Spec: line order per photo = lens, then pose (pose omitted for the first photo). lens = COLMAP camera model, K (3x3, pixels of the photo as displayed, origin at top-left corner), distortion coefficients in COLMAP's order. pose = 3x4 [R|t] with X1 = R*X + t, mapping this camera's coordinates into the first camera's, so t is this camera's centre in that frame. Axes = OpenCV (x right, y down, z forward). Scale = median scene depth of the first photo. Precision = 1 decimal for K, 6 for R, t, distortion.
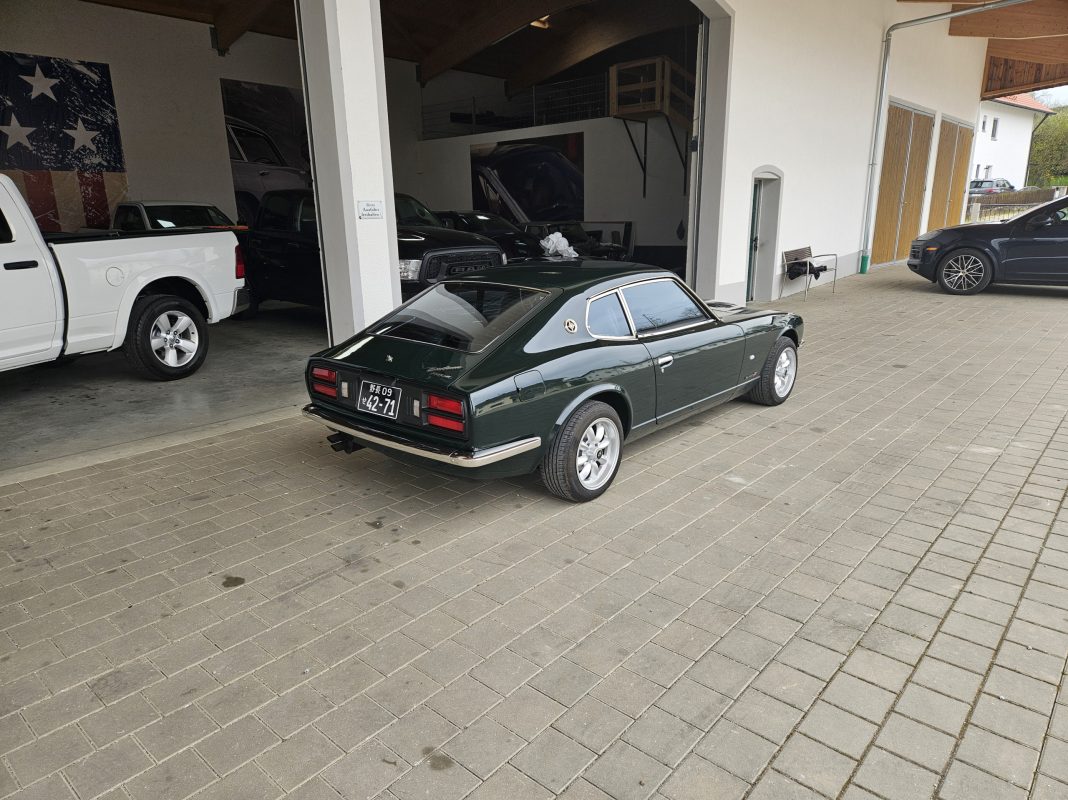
lens RADIAL K [[711.8, 0, 537.2], [0, 711.8, 405.5], [0, 0, 1]] dist [0.074620, -0.063693]
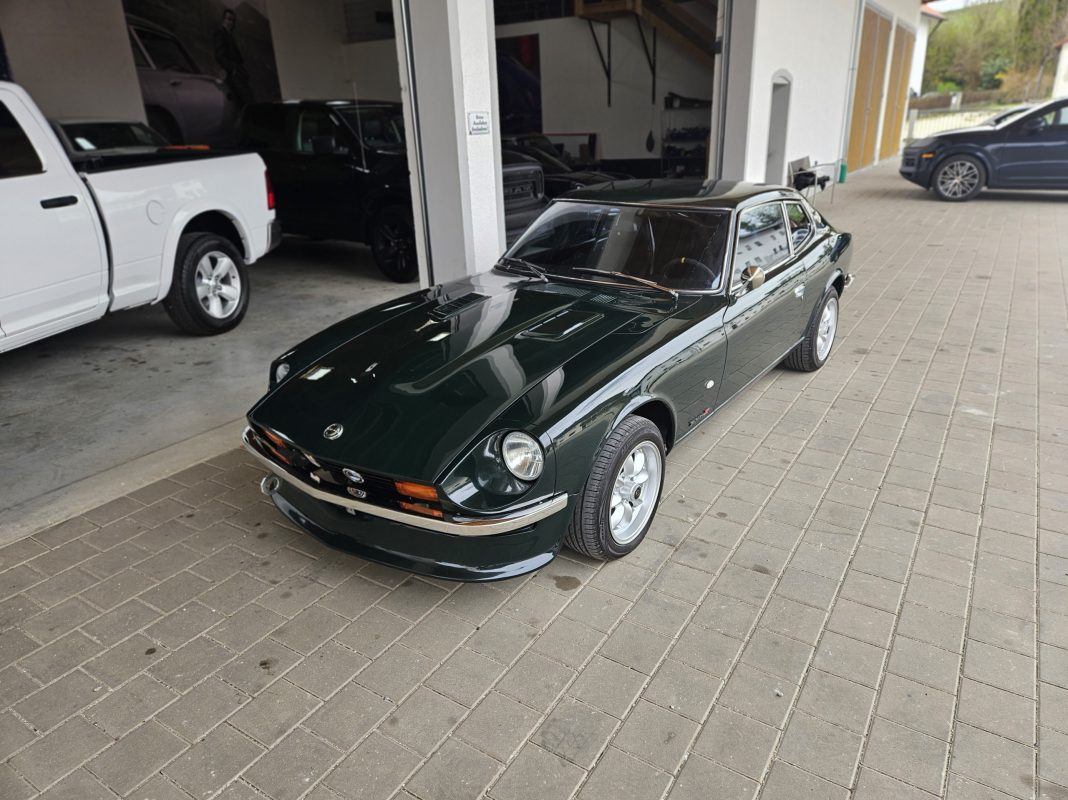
lens RADIAL K [[711.8, 0, 549.1], [0, 711.8, 401.0], [0, 0, 1]] dist [0.074620, -0.063693]
pose [[0.987140, -0.070758, 0.143342, -0.287786], [0.055615, 0.992699, 0.107026, -0.030106], [-0.149869, -0.097678, 0.983869, 0.107595]]
